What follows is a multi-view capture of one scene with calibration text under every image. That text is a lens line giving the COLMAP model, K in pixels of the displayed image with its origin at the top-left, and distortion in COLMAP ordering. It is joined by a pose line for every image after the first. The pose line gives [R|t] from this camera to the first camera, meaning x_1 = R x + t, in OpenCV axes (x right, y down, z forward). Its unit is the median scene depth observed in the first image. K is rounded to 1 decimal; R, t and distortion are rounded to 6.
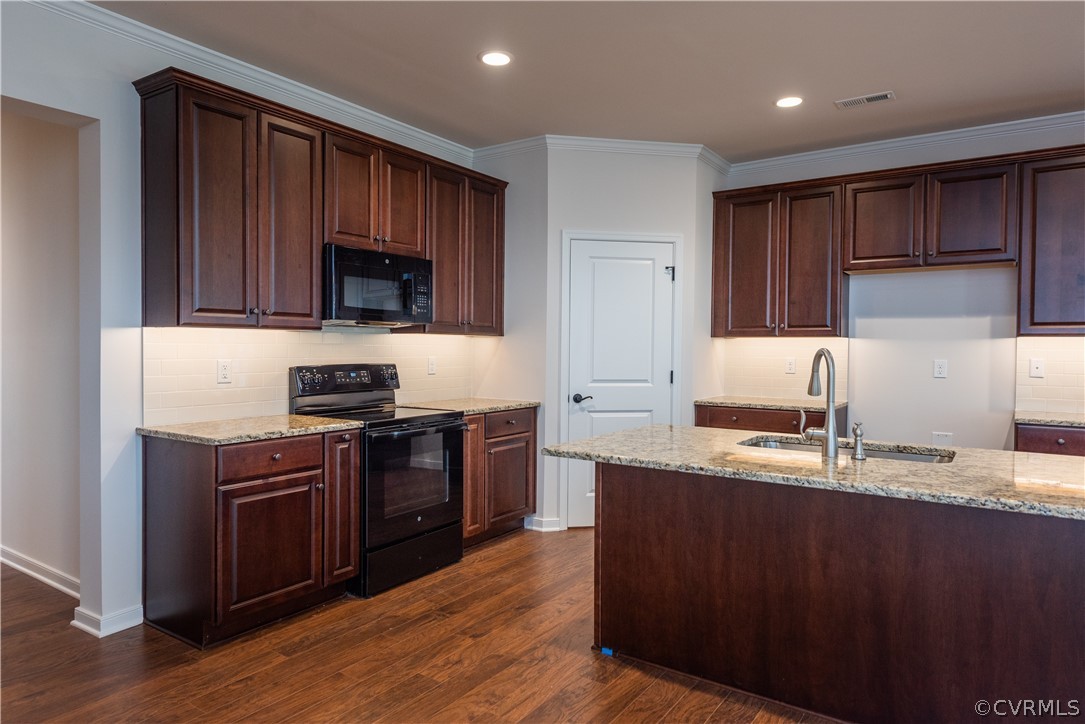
lens RADIAL K [[677.3, 0, 540.6], [0, 677.3, 356.1], [0, 0, 1]] dist [0.030530, 0.000231]
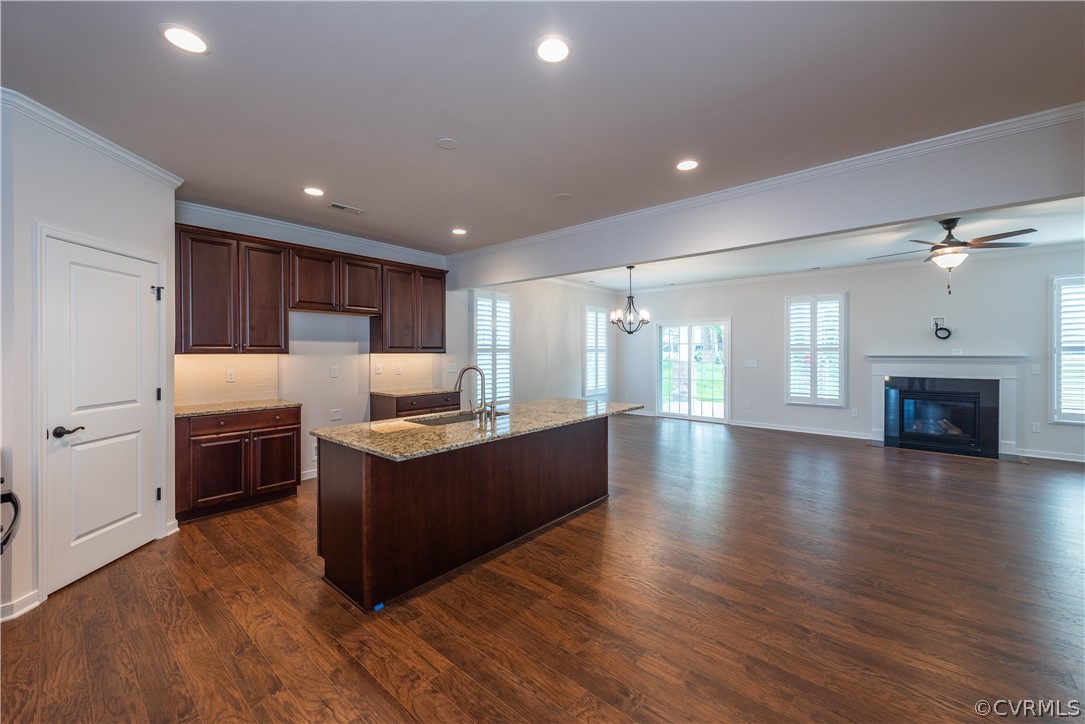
lens RADIAL K [[427.8, 0, 546.5], [0, 427.8, 351.8], [0, 0, 1]] dist [0.000397, 0.000013]
pose [[0.098028, -0.007803, 0.995153, -0.433771], [0.017329, 0.999831, 0.006133, -0.030050], [-0.995033, 0.016644, 0.098146, 0.388272]]
